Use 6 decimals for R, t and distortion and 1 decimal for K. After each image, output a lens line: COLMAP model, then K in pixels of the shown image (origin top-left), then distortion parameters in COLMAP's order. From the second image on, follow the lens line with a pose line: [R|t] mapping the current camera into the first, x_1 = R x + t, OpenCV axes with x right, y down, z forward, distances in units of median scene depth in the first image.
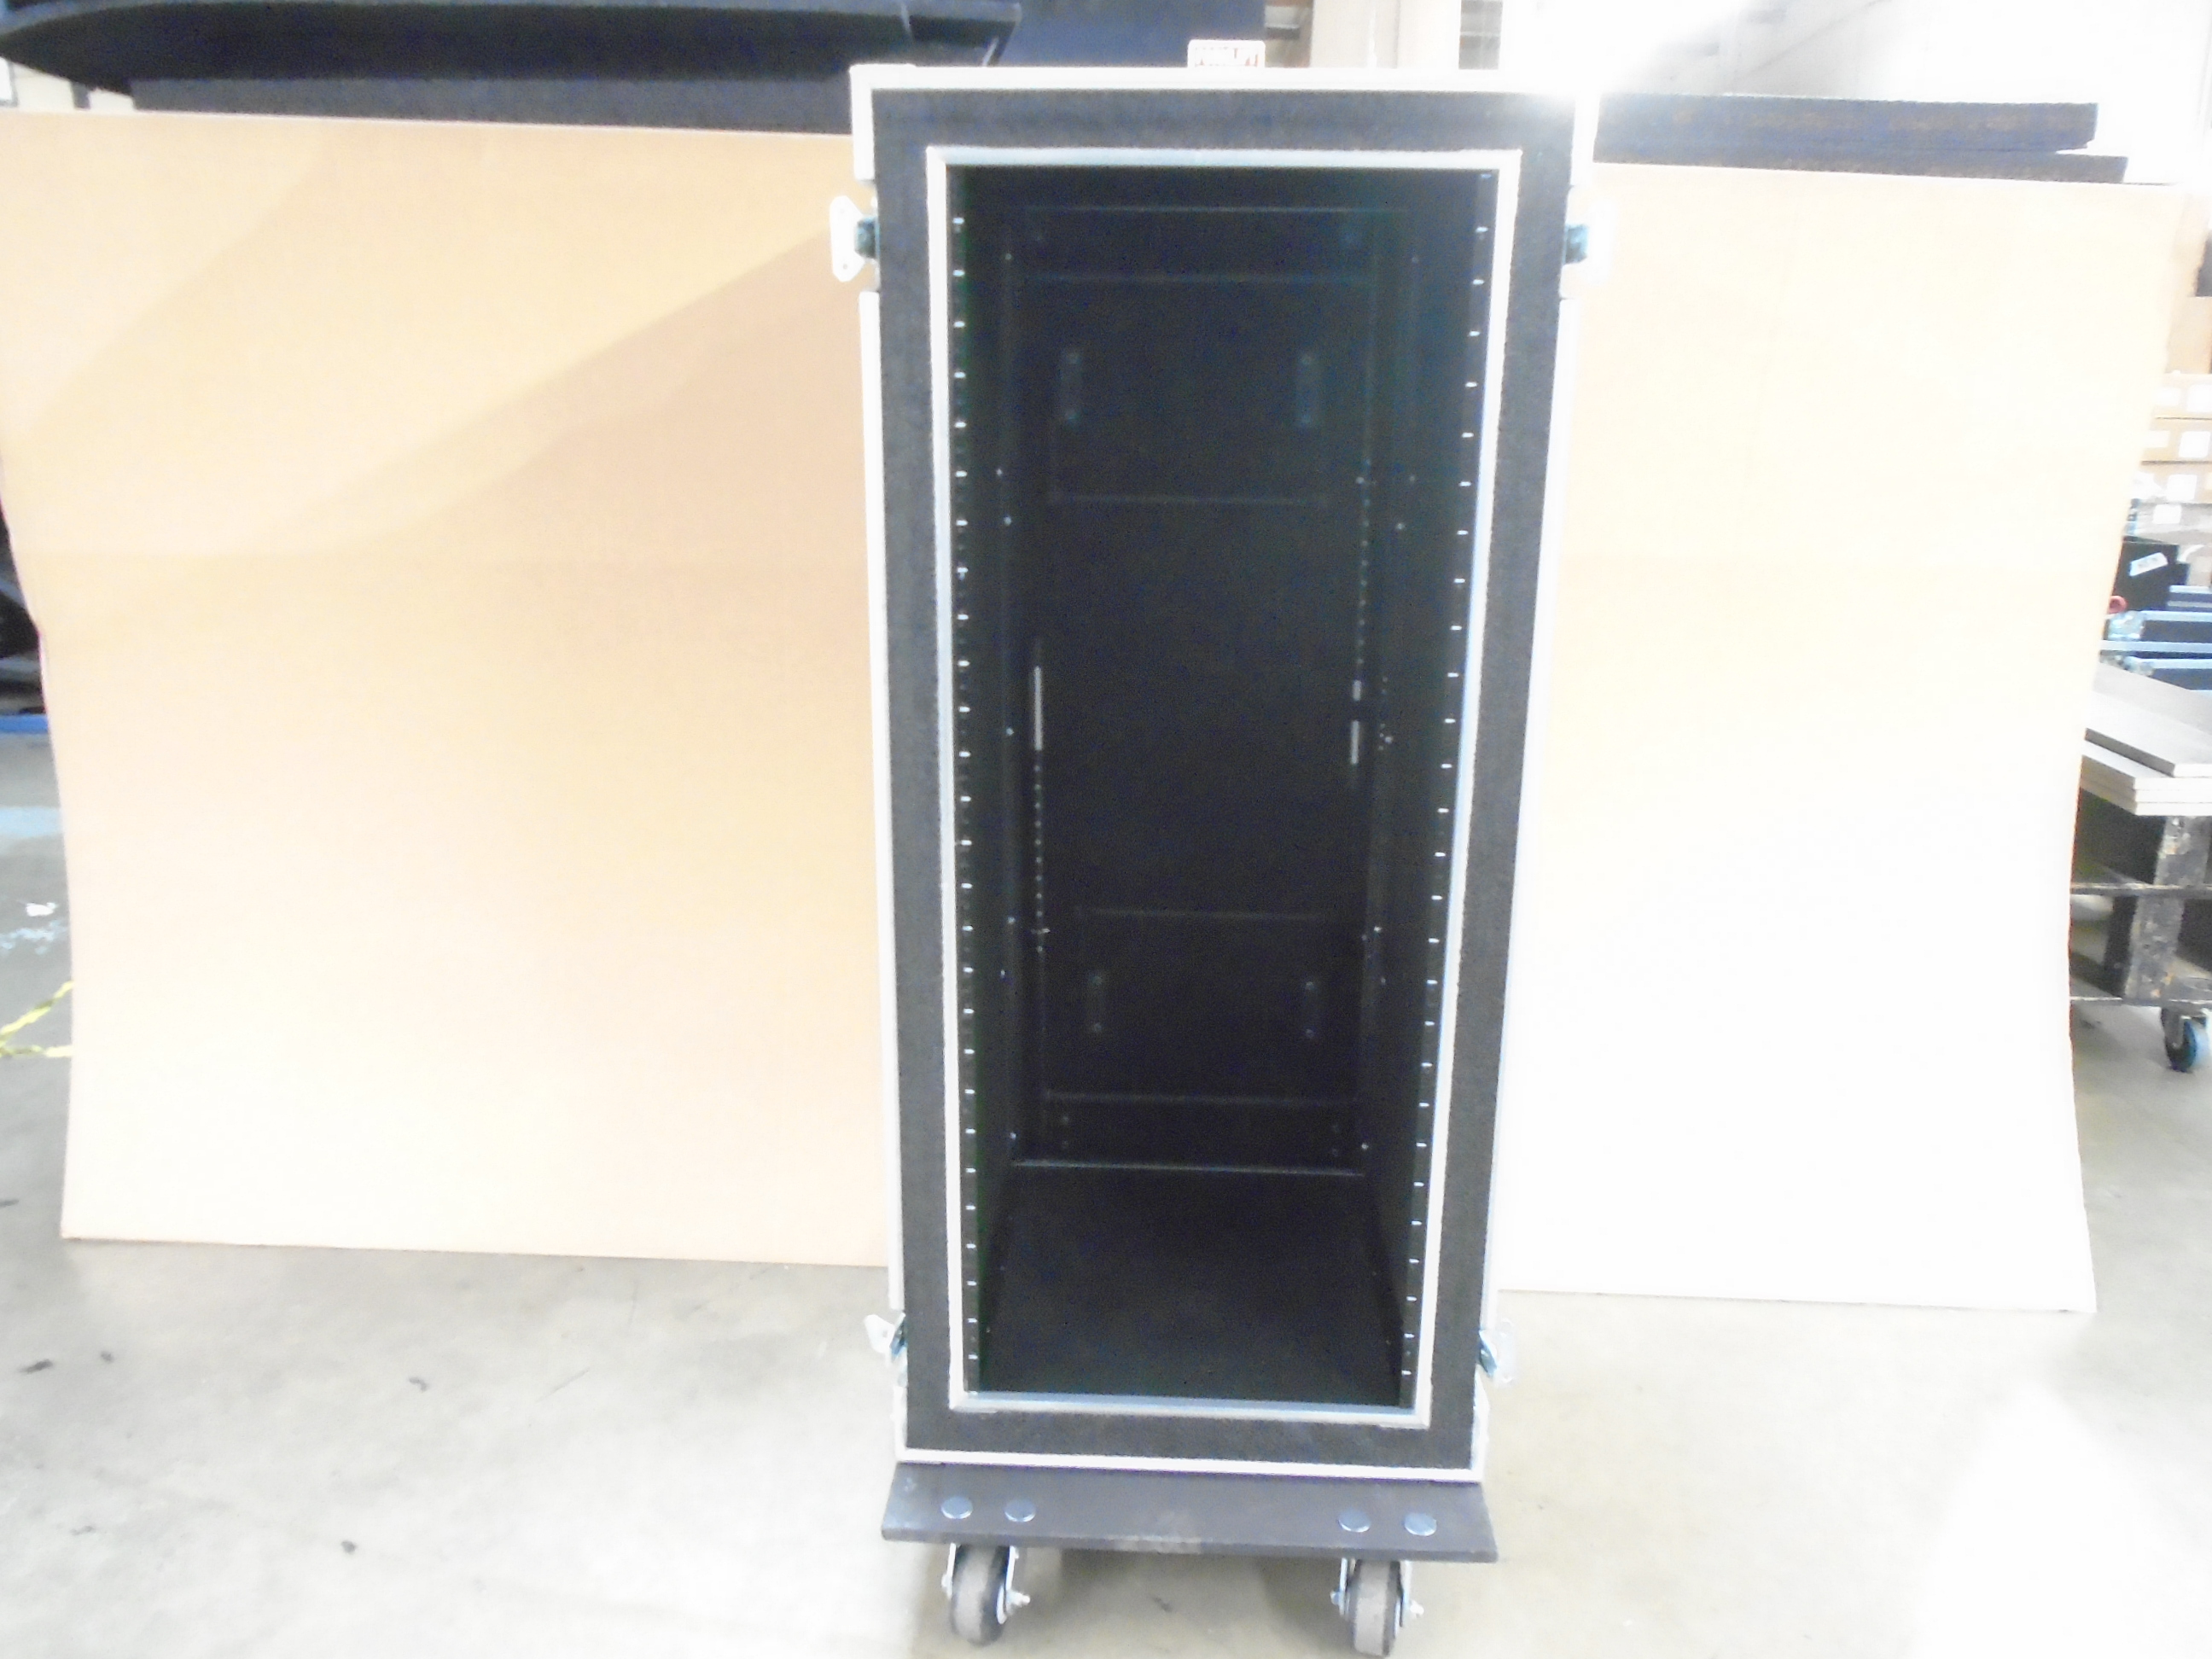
lens RADIAL K [[1701.8, 0, 1092.4], [0, 1701.8, 819.6], [0, 0, 1]] dist [-0.003858, 0.002411]
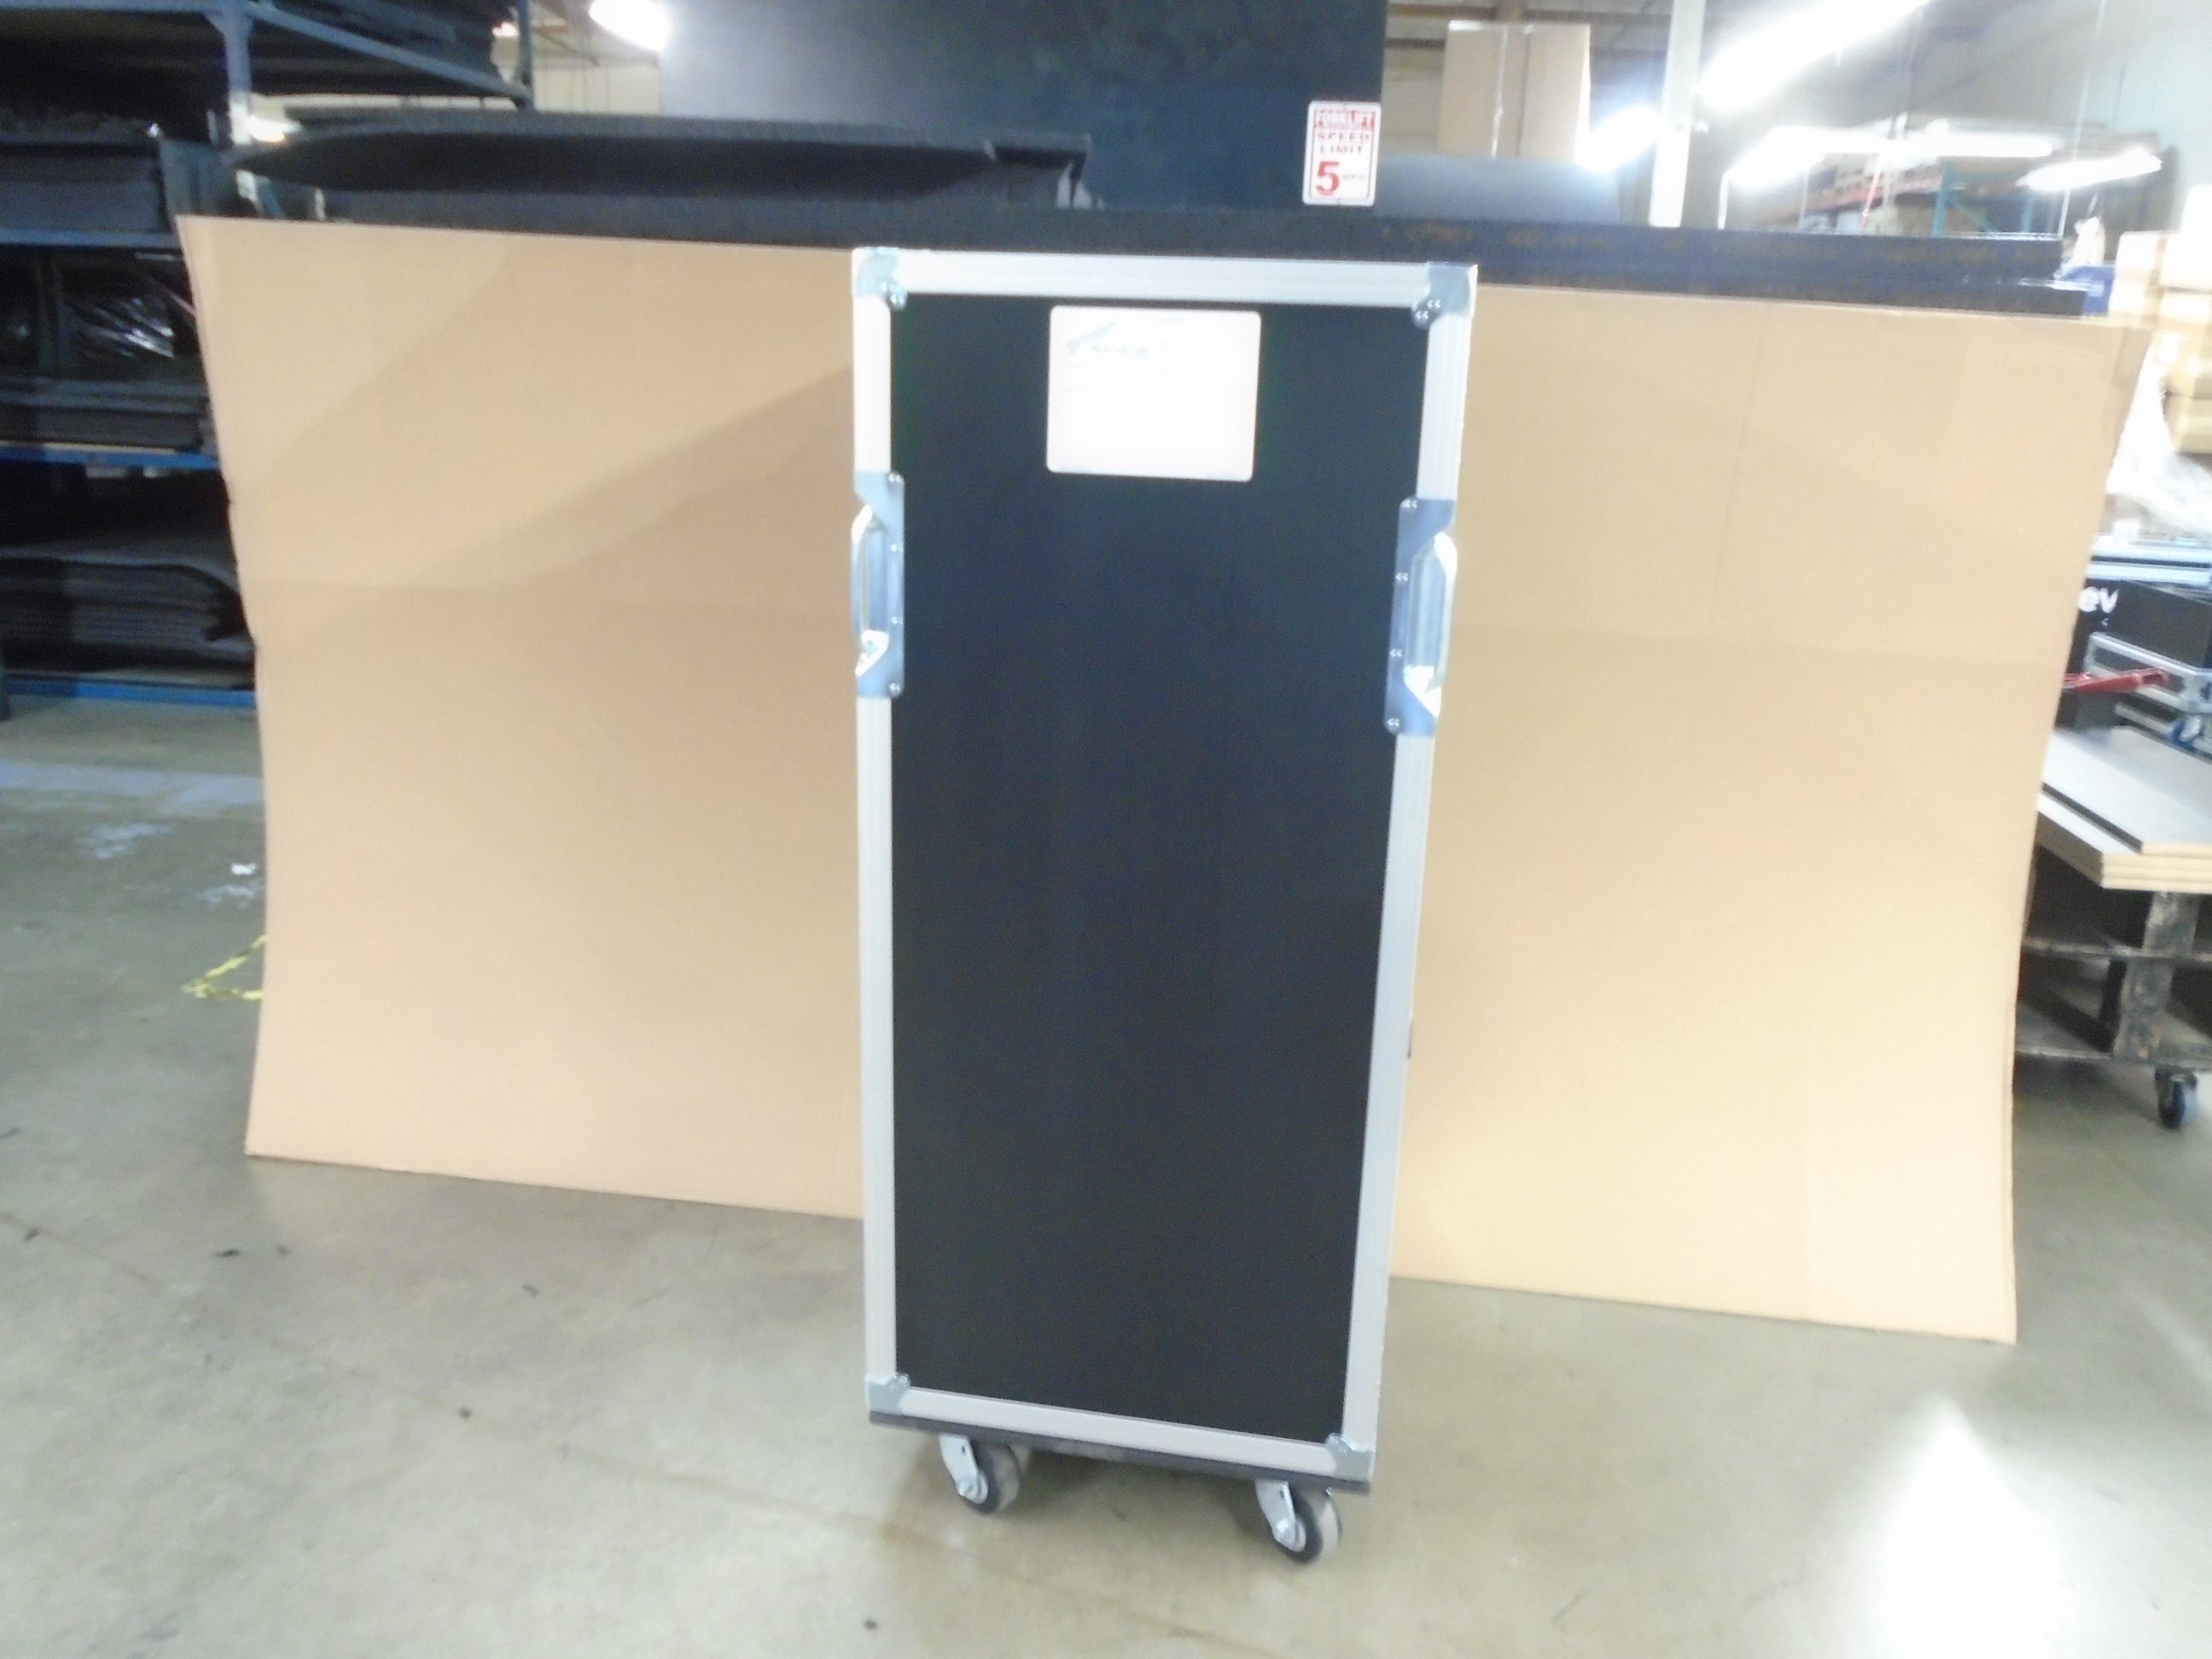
lens RADIAL K [[1701.8, 0, 1092.4], [0, 1701.8, 819.6], [0, 0, 1]] dist [-0.003858, 0.002411]
pose [[0.994882, 0.048144, -0.088840, 0.071593], [-0.047884, 0.998840, 0.005058, -0.019691], [0.088981, -0.000778, 0.996033, -0.127931]]
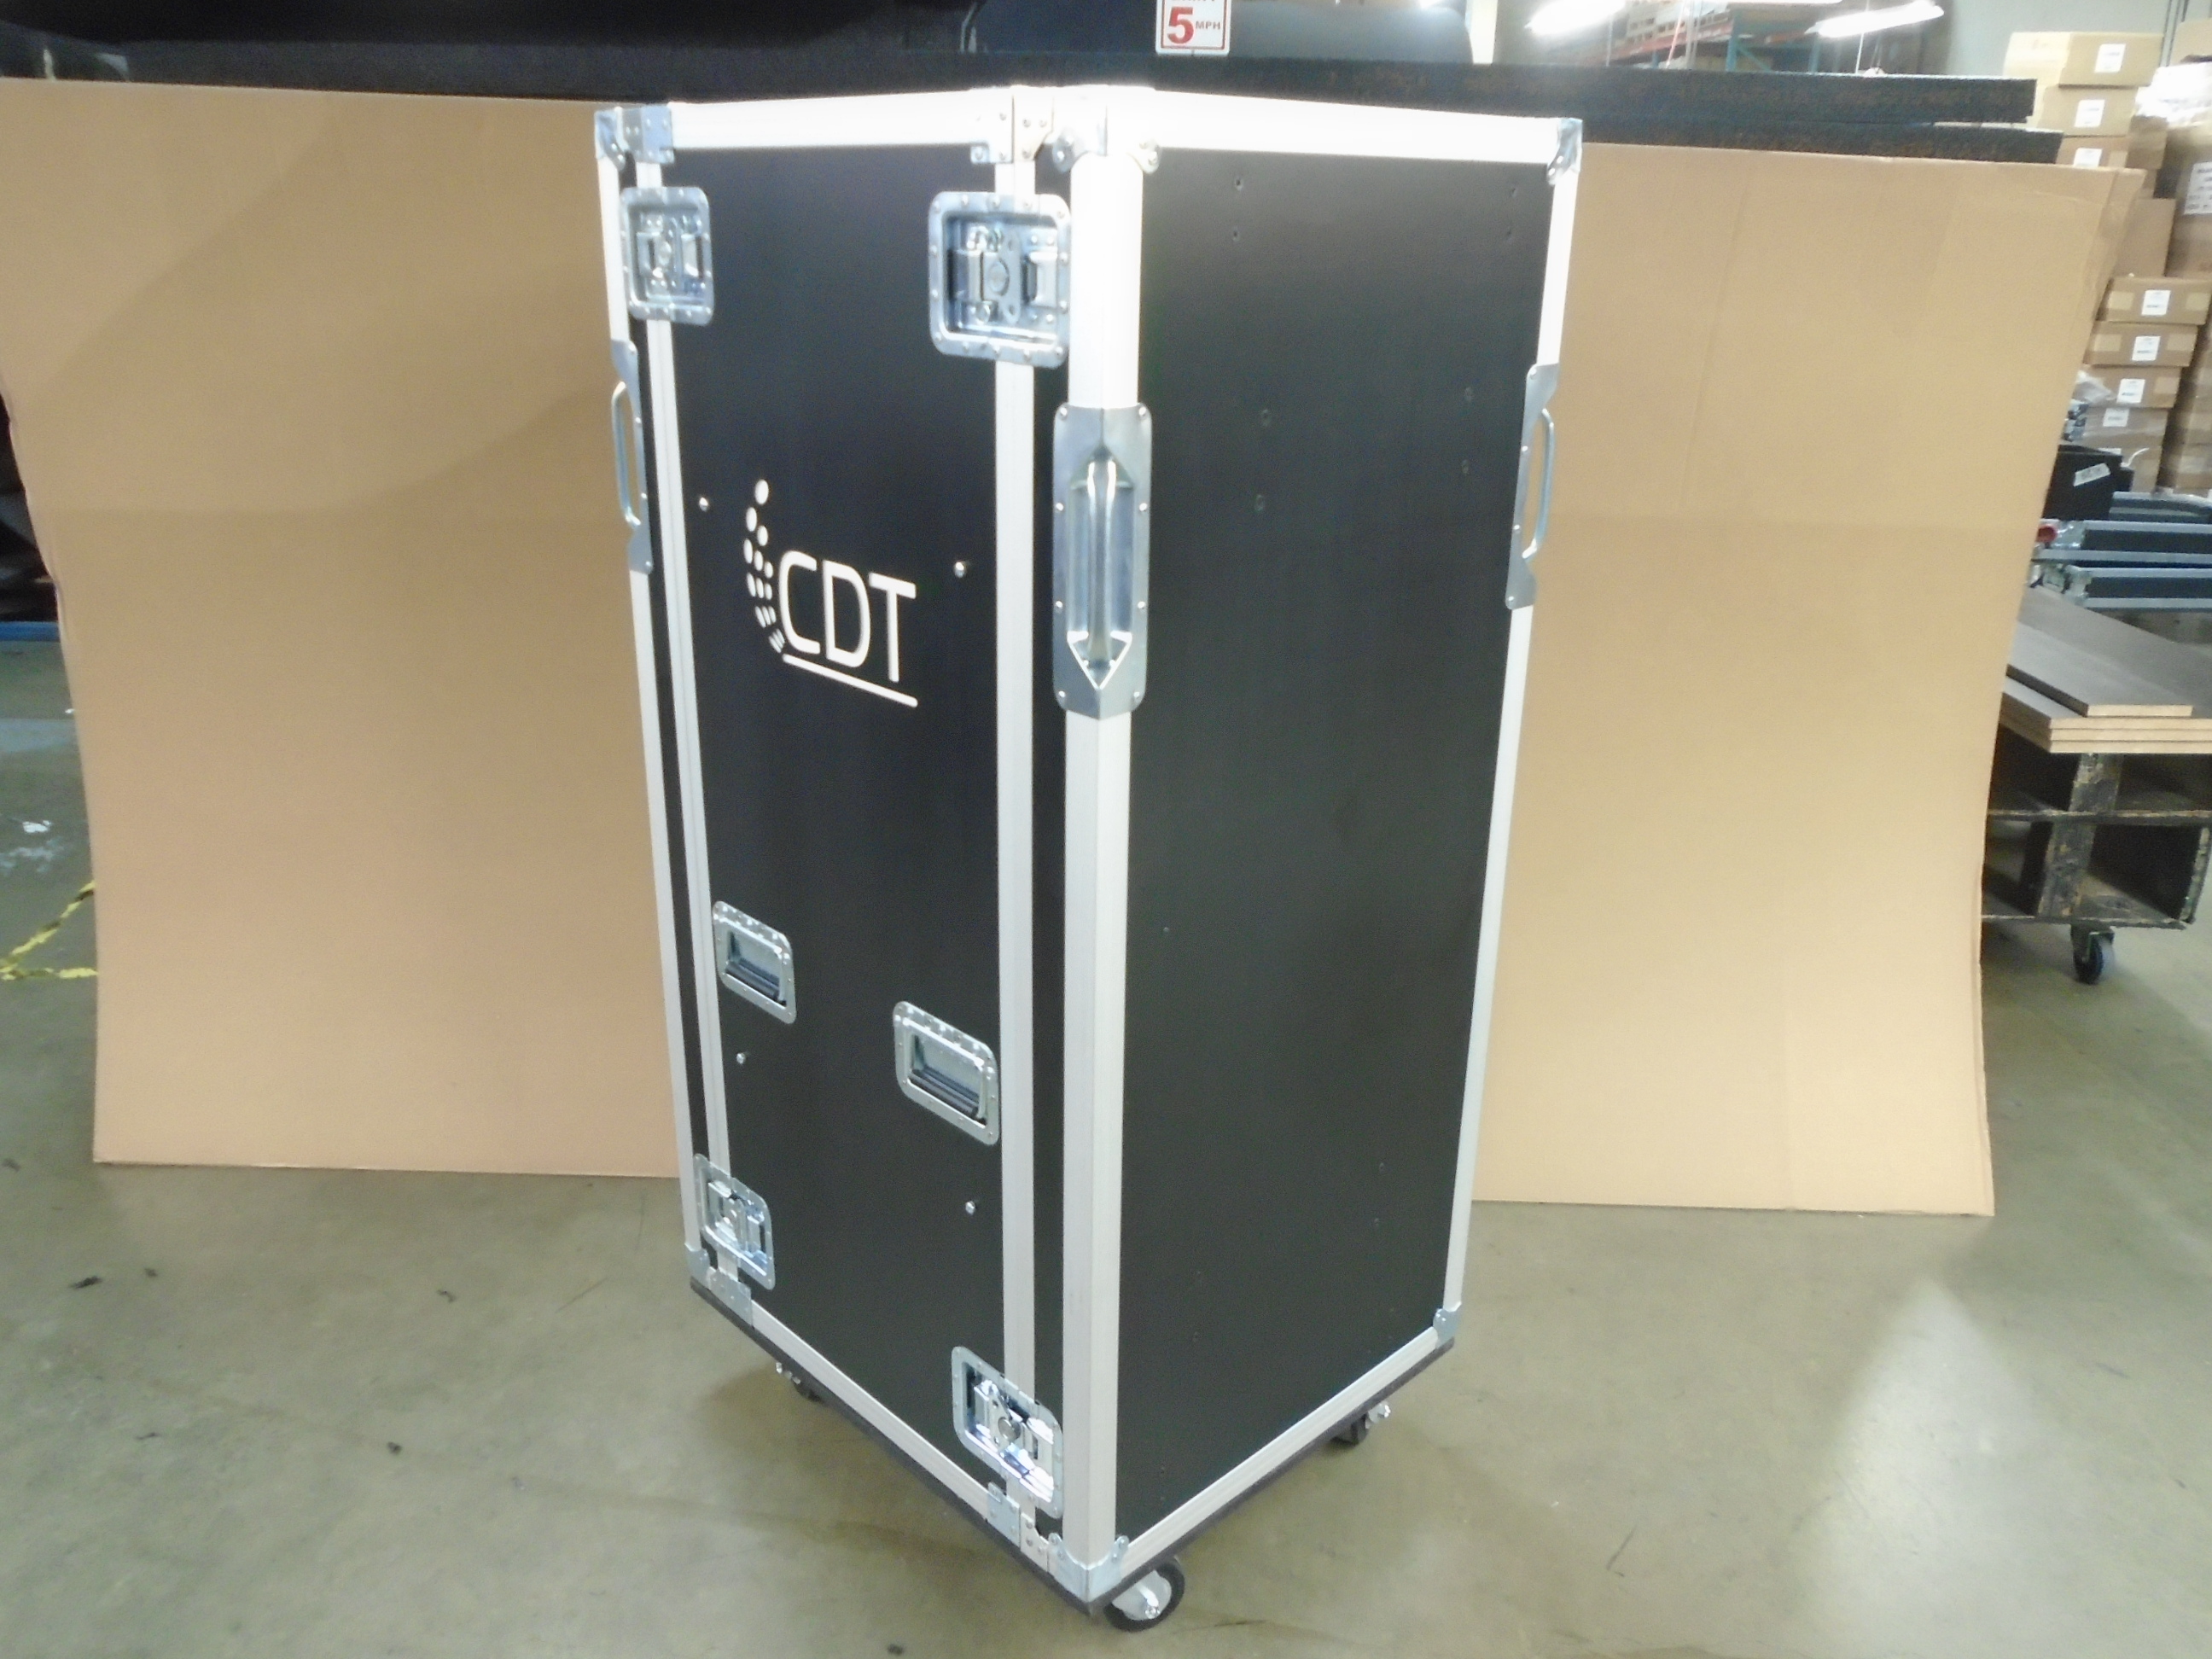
lens RADIAL K [[1701.8, 0, 1092.4], [0, 1701.8, 819.6], [0, 0, 1]] dist [-0.003858, 0.002411]
pose [[0.999753, -0.001849, 0.022154, -0.008540], [0.000204, 0.997255, 0.074039, -0.039796], [-0.022230, -0.074016, 0.997009, -0.049528]]
